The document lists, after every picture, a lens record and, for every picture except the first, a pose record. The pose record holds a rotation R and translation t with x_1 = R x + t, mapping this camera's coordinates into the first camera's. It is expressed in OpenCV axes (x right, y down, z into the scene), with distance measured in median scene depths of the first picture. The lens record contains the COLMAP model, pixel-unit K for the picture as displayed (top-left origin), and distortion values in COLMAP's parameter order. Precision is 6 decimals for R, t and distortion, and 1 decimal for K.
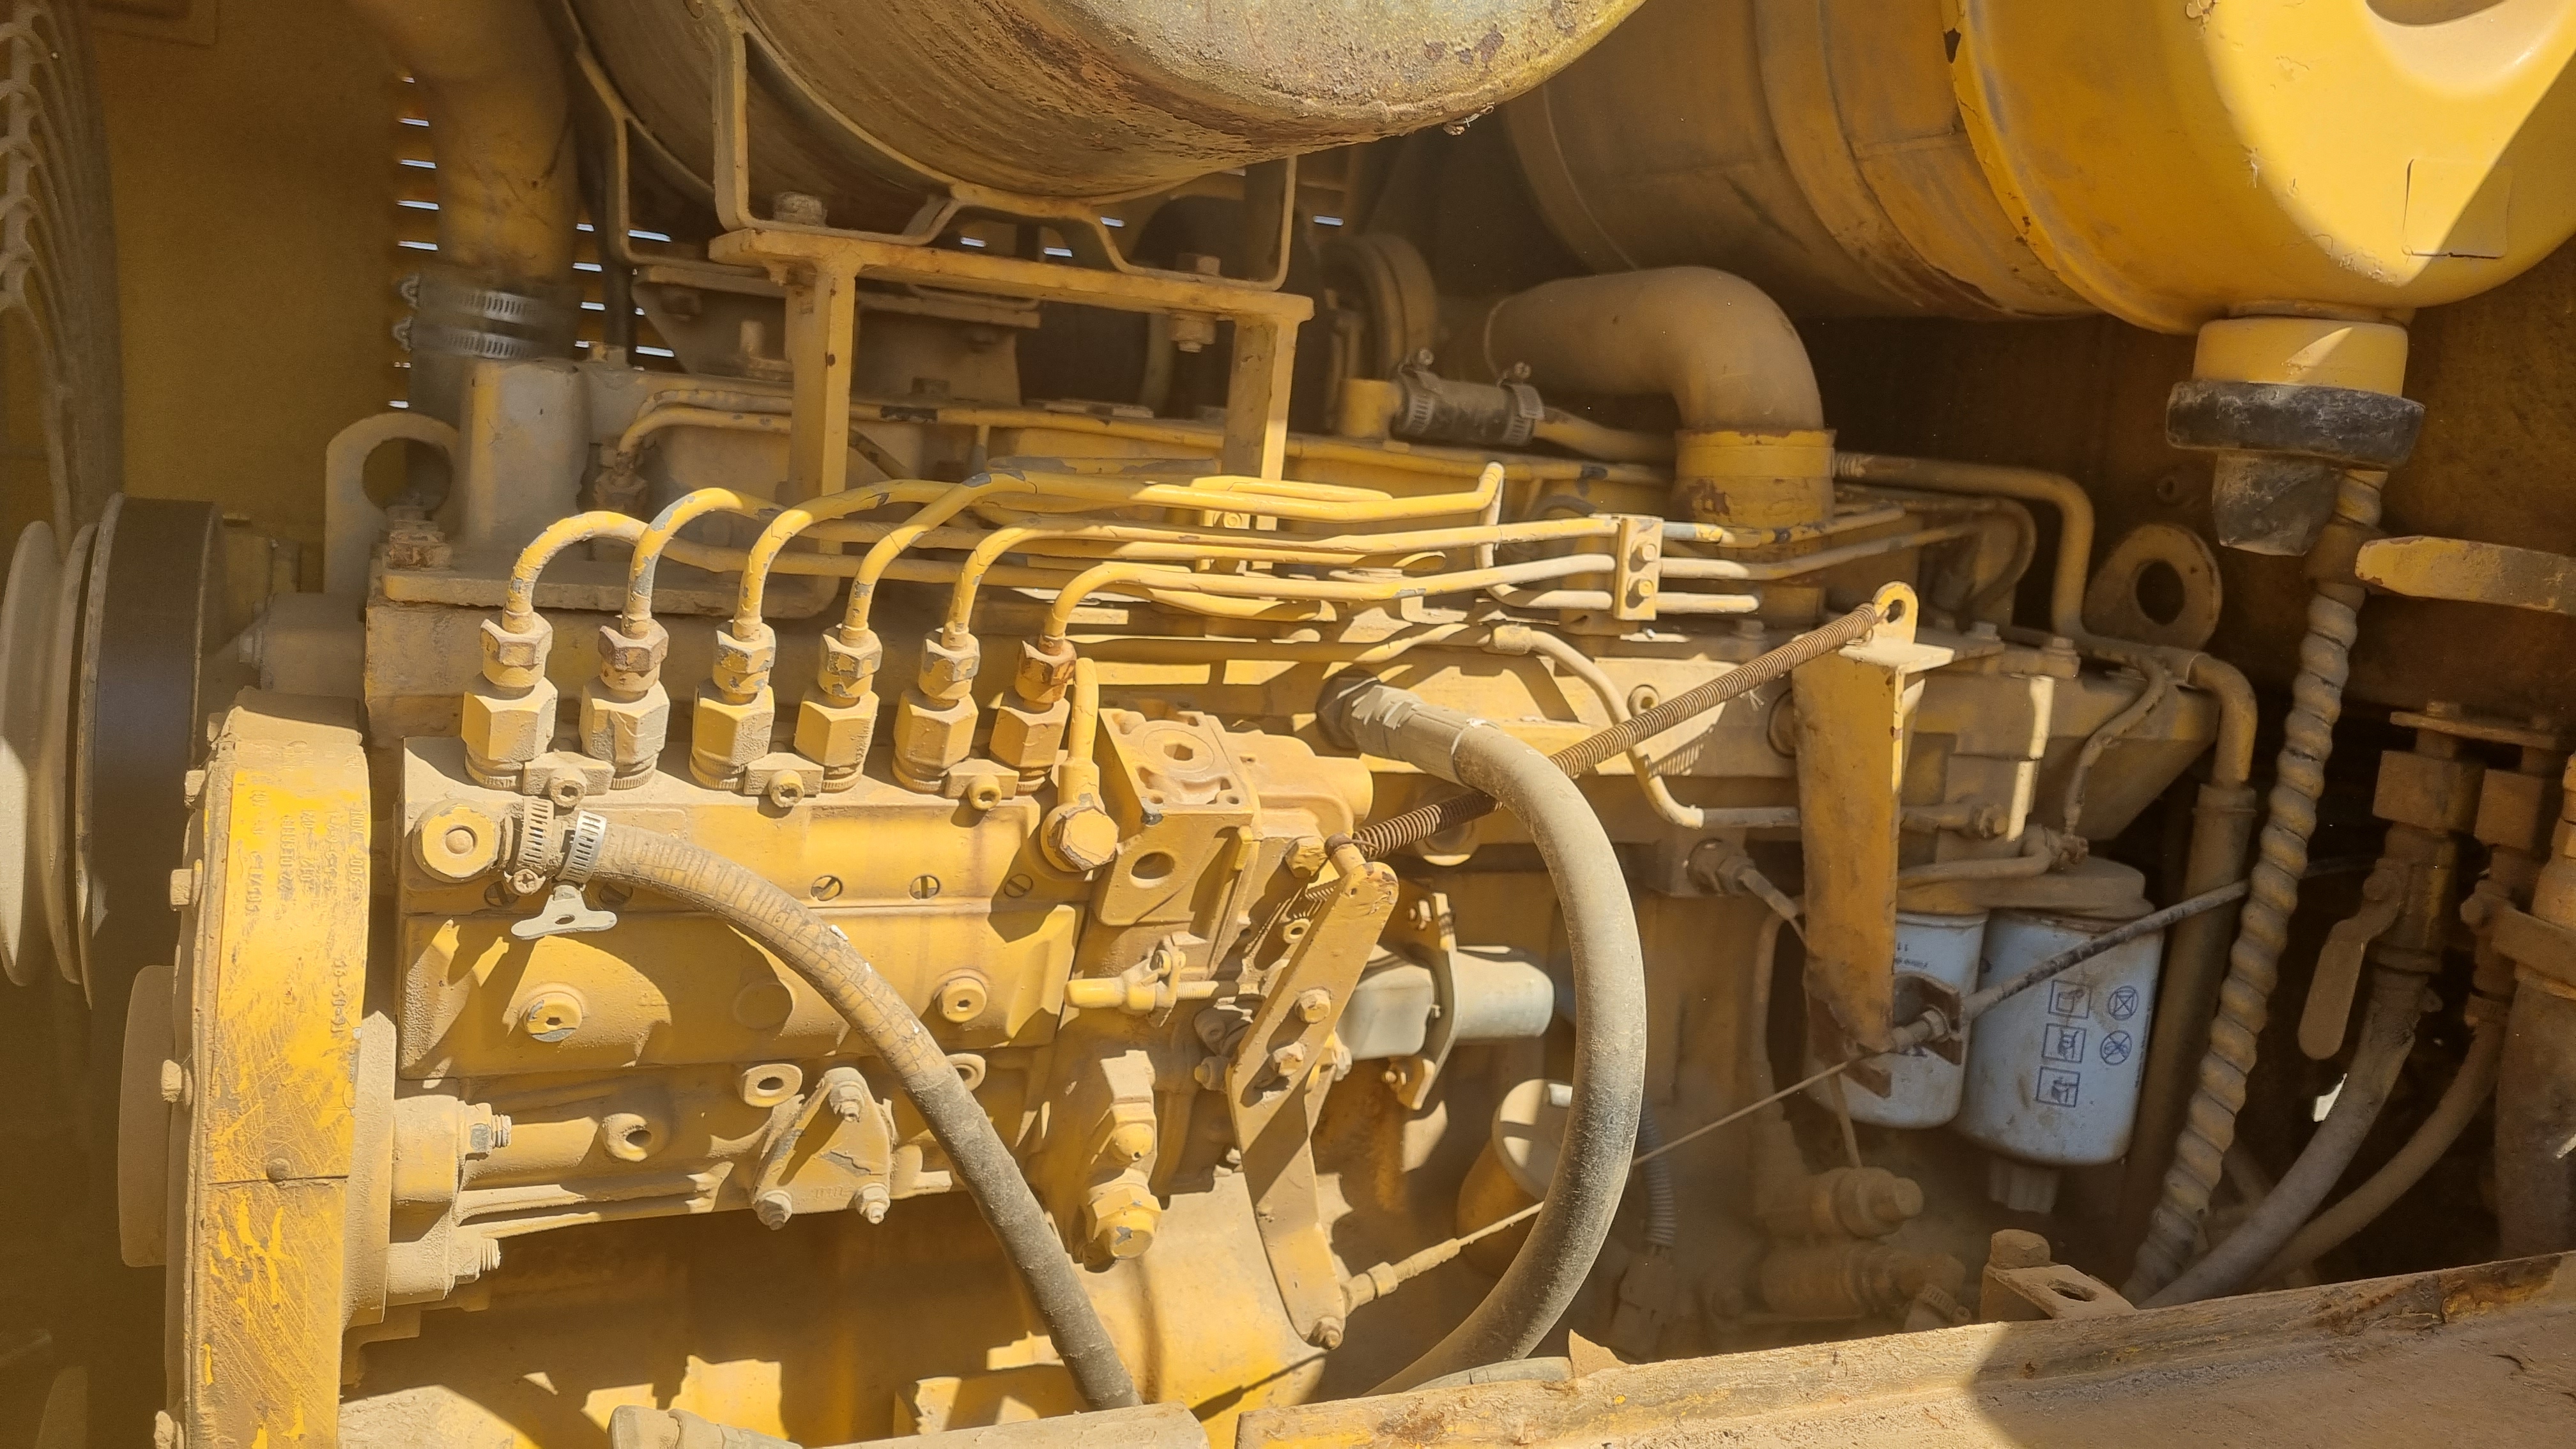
lens RADIAL K [[1957.0, 0, 1261.8], [0, 1957.0, 724.3], [0, 0, 1]] dist [0.047303, -0.033165]
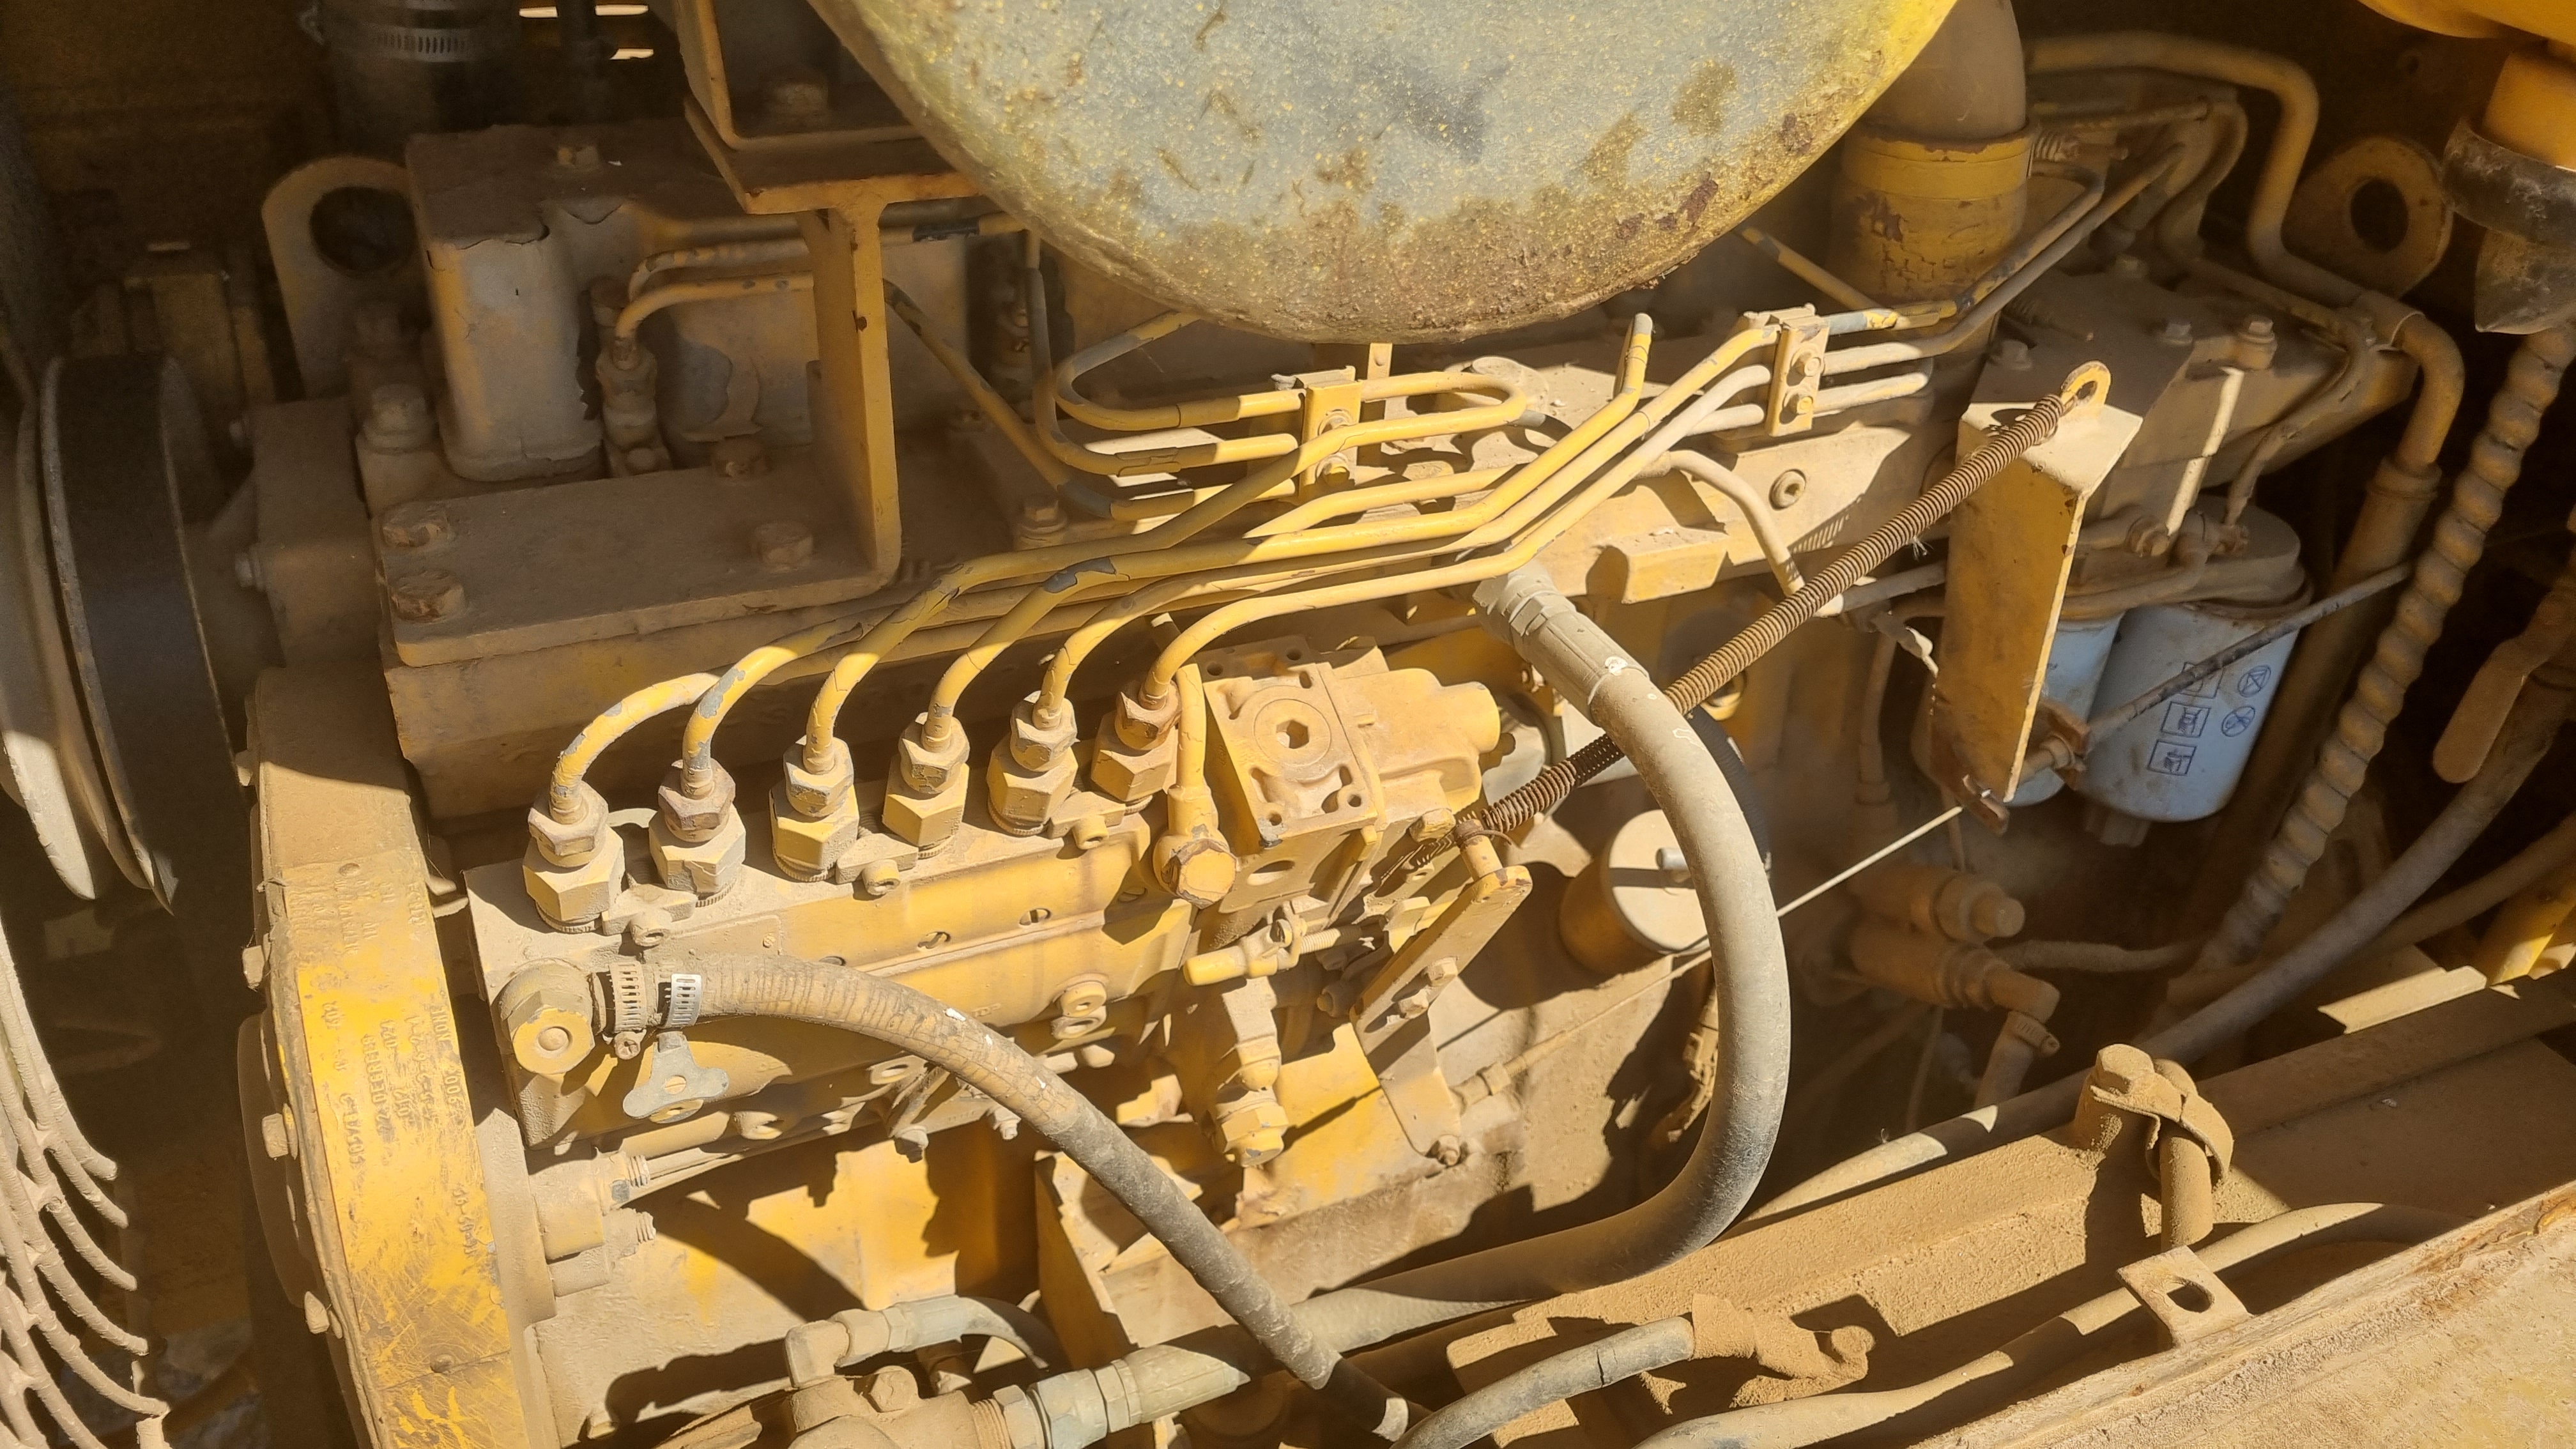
lens RADIAL K [[1957.0, 0, 1306.5], [0, 1957.0, 726.5], [0, 0, 1]] dist [0.047303, -0.033165]
pose [[0.999567, -0.028250, -0.008271, -0.027695], [0.029082, 0.904275, 0.425959, -0.370424], [-0.004554, -0.426015, 0.904705, 0.166096]]
